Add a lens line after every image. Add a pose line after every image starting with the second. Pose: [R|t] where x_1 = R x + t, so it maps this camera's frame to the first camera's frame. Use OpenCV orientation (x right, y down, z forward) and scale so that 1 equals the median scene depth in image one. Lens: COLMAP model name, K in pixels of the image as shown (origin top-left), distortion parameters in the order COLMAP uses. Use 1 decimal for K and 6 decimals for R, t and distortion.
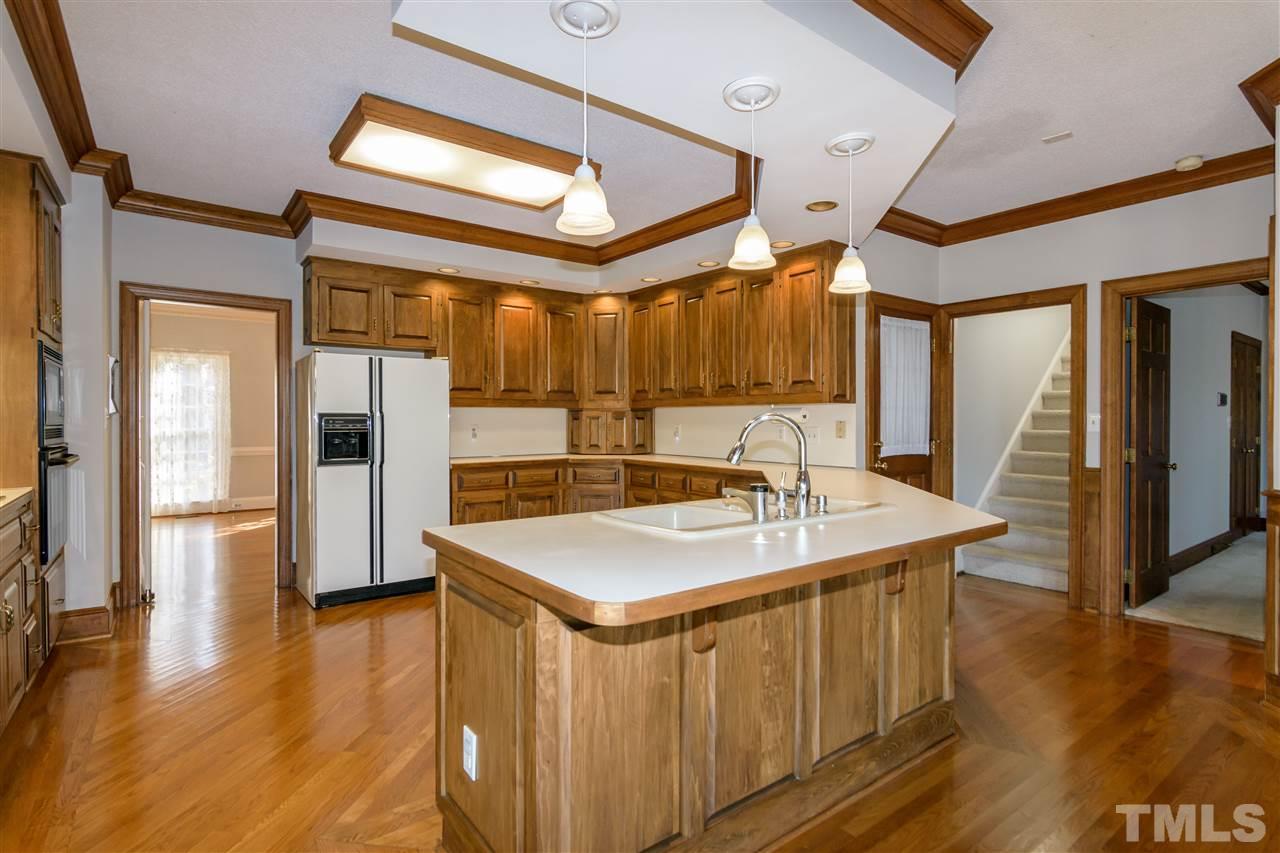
lens RADIAL K [[627.9, 0, 633.5], [0, 627.9, 423.3], [0, 0, 1]] dist [0.000410, 0.000931]
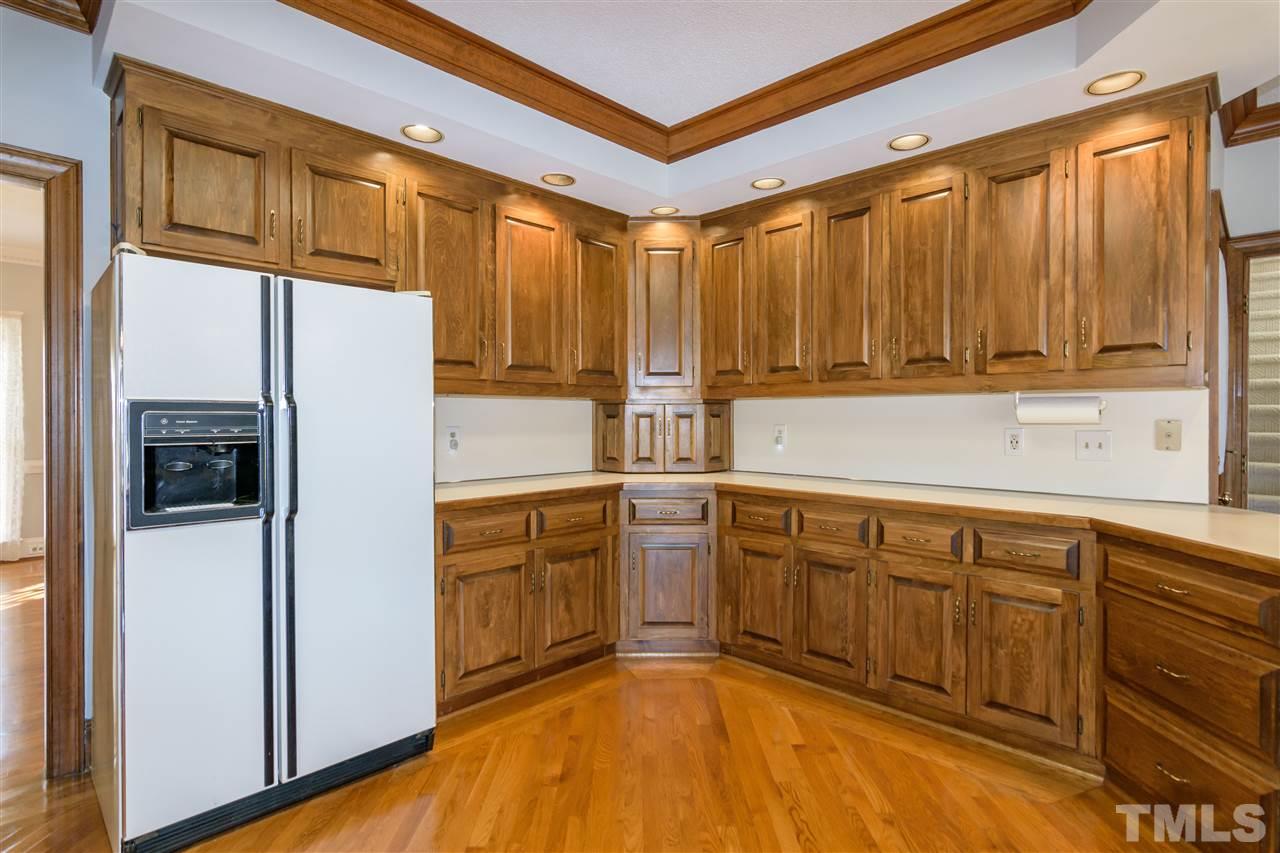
lens RADIAL K [[638.1, 0, 643.3], [0, 638.1, 422.2], [0, 0, 1]] dist [-0.000293, 0.000090]
pose [[0.988316, -0.000461, 0.152416, -0.184943], [0.000411, 1.000000, 0.000359, -0.001711], [-0.152416, -0.000292, 0.988316, 0.425087]]
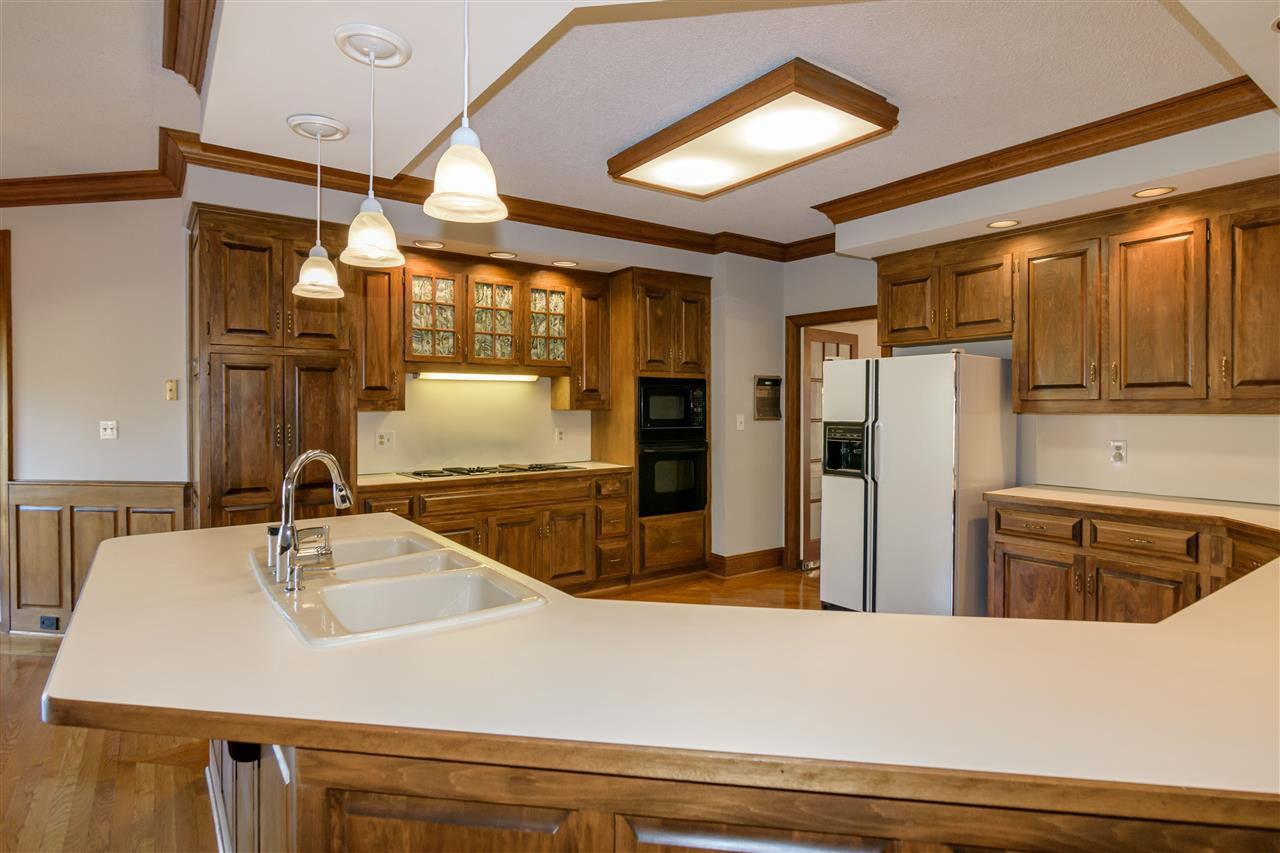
lens RADIAL K [[674.3, 0, 651.0], [0, 674.3, 407.8], [0, 0, 1]] dist [-0.003337, -0.000185]
pose [[-0.003177, 0.002295, -0.999992, 0.457687], [-0.007041, 0.999973, 0.002318, -0.030852], [0.999970, 0.007048, -0.003161, 0.576481]]
